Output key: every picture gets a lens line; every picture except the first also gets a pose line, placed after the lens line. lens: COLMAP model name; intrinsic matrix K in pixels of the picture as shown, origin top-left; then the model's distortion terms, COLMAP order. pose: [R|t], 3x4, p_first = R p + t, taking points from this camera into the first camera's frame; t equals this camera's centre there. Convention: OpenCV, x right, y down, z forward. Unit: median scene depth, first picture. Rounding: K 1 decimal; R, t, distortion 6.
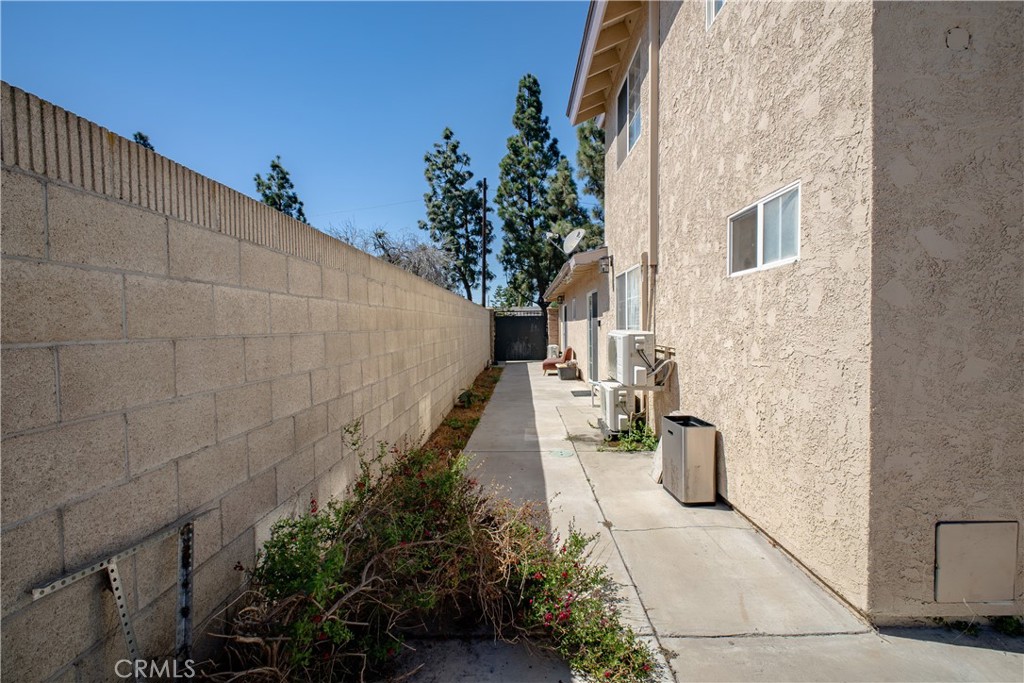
lens RADIAL K [[466.1, 0, 512.8], [0, 466.1, 338.7], [0, 0, 1]] dist [0.002406, -0.008289]
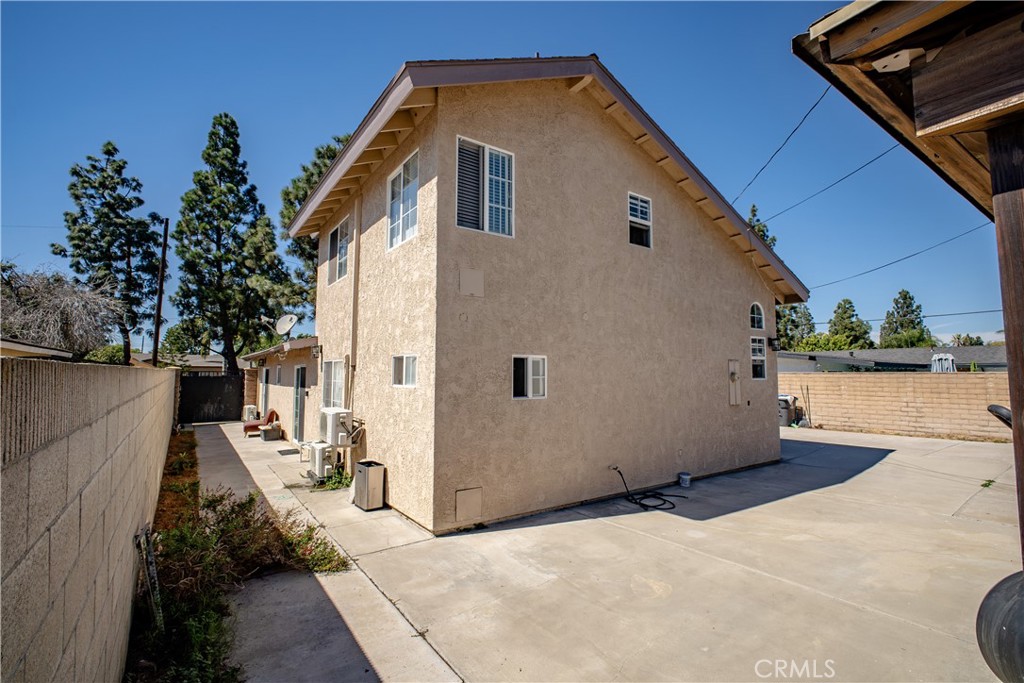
lens RADIAL K [[466.1, 0, 516.1], [0, 466.1, 342.9], [0, 0, 1]] dist [0.002406, -0.008289]
pose [[0.805604, 0.053727, 0.590014, -0.118032], [0.002934, 0.995506, -0.094657, -0.053401], [-0.592448, 0.077987, 0.801825, -0.374837]]
